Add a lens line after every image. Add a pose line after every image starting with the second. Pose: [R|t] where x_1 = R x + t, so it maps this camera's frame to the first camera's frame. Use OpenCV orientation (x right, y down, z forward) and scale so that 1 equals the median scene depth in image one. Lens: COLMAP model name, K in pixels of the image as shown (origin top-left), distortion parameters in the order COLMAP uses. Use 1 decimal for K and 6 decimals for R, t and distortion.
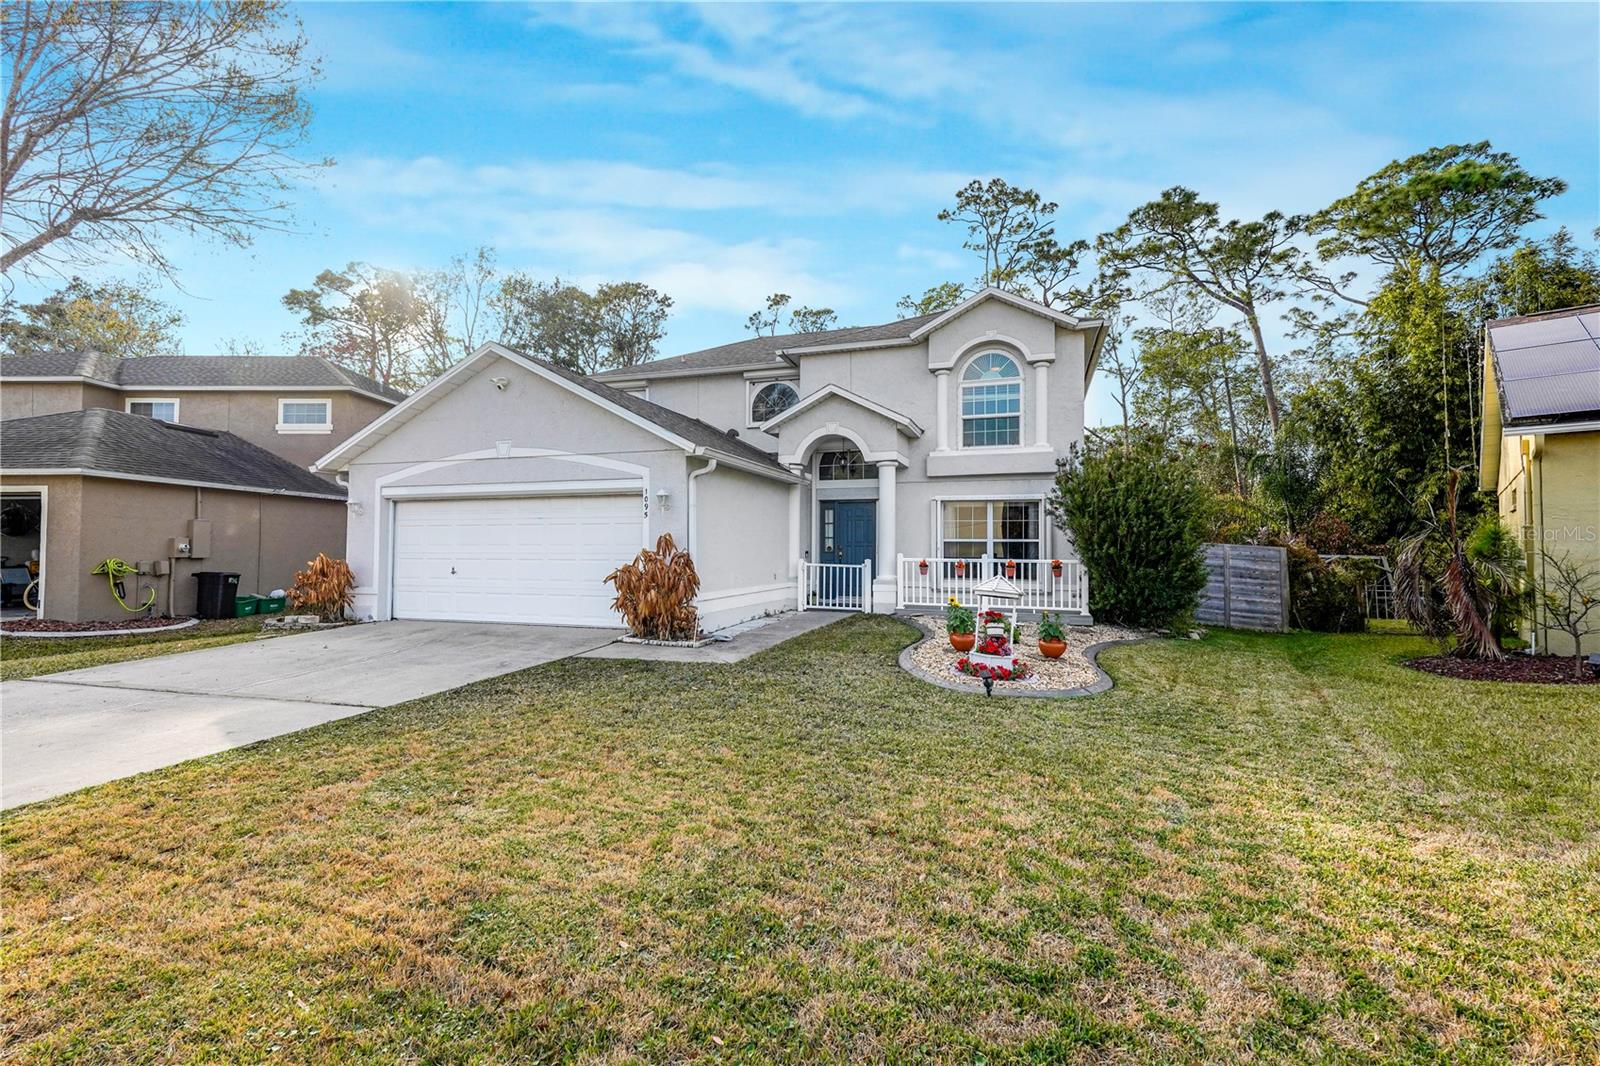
lens RADIAL K [[727.7, 0, 812.6], [0, 727.7, 518.5], [0, 0, 1]] dist [0.026536, 0.002028]
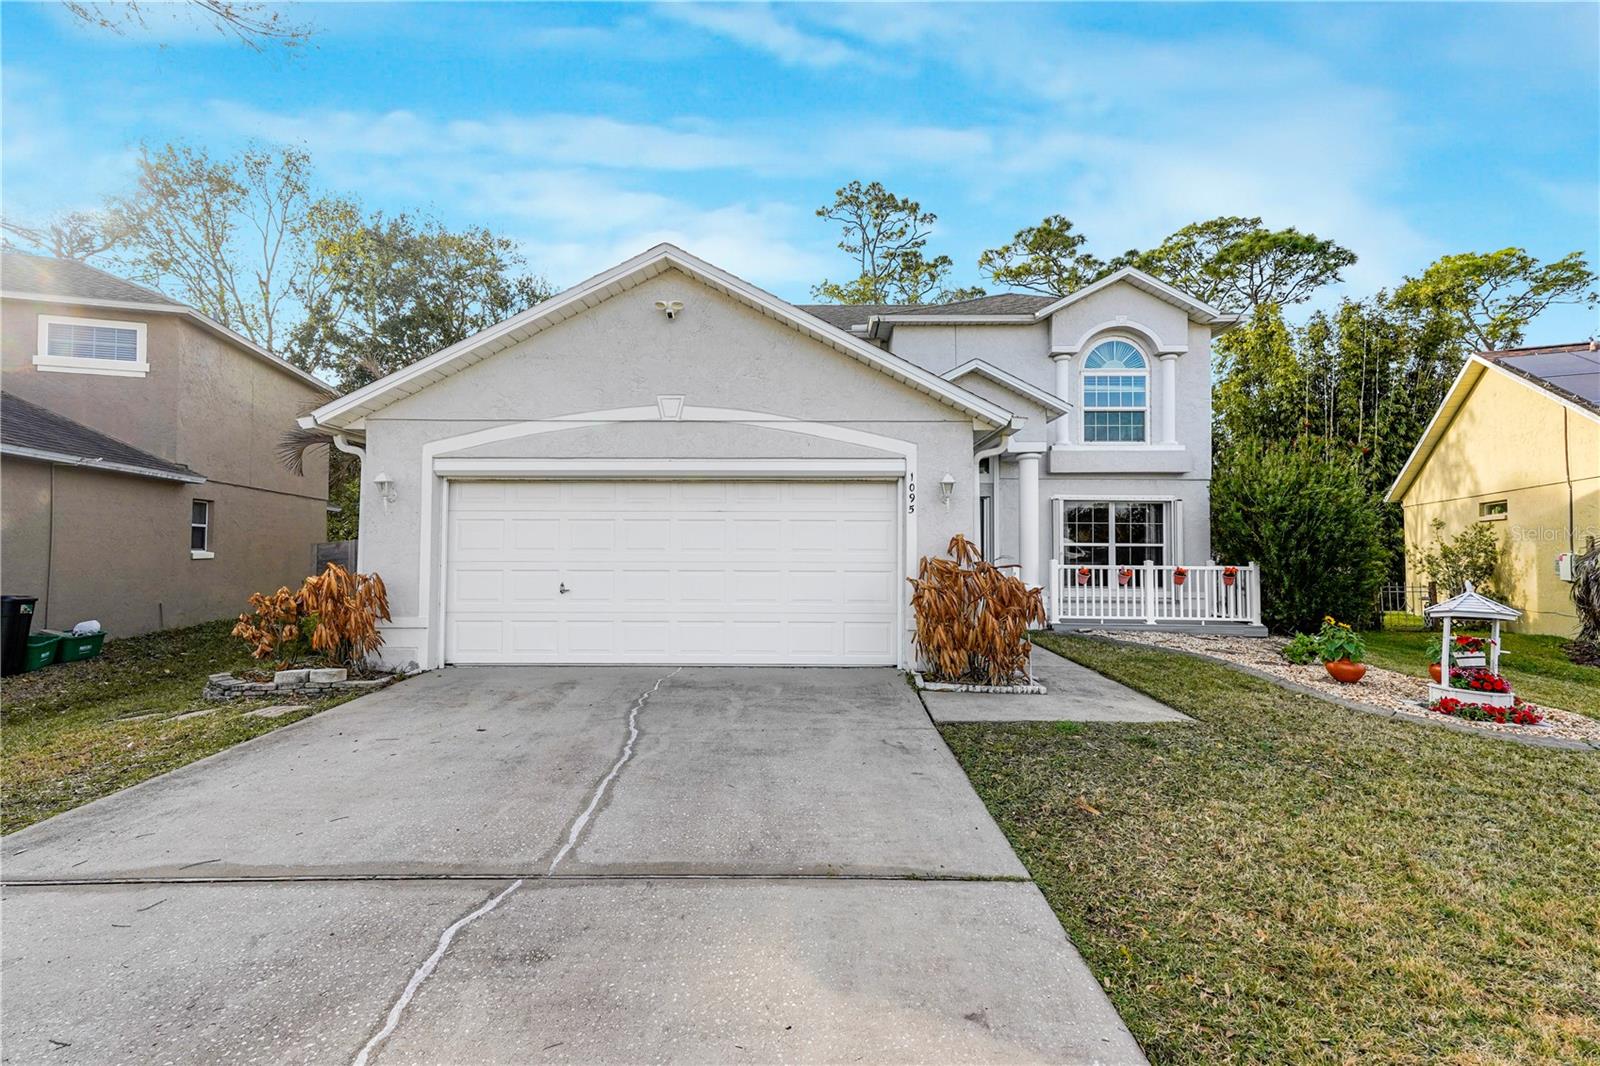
lens RADIAL K [[727.7, 0, 845.4], [0, 727.7, 512.5], [0, 0, 1]] dist [0.026536, 0.002028]
pose [[0.950314, 0.017080, 0.310824, -0.352046], [-0.014106, 0.999831, -0.011813, 0.005346], [-0.310973, 0.006842, 0.950394, 0.229621]]
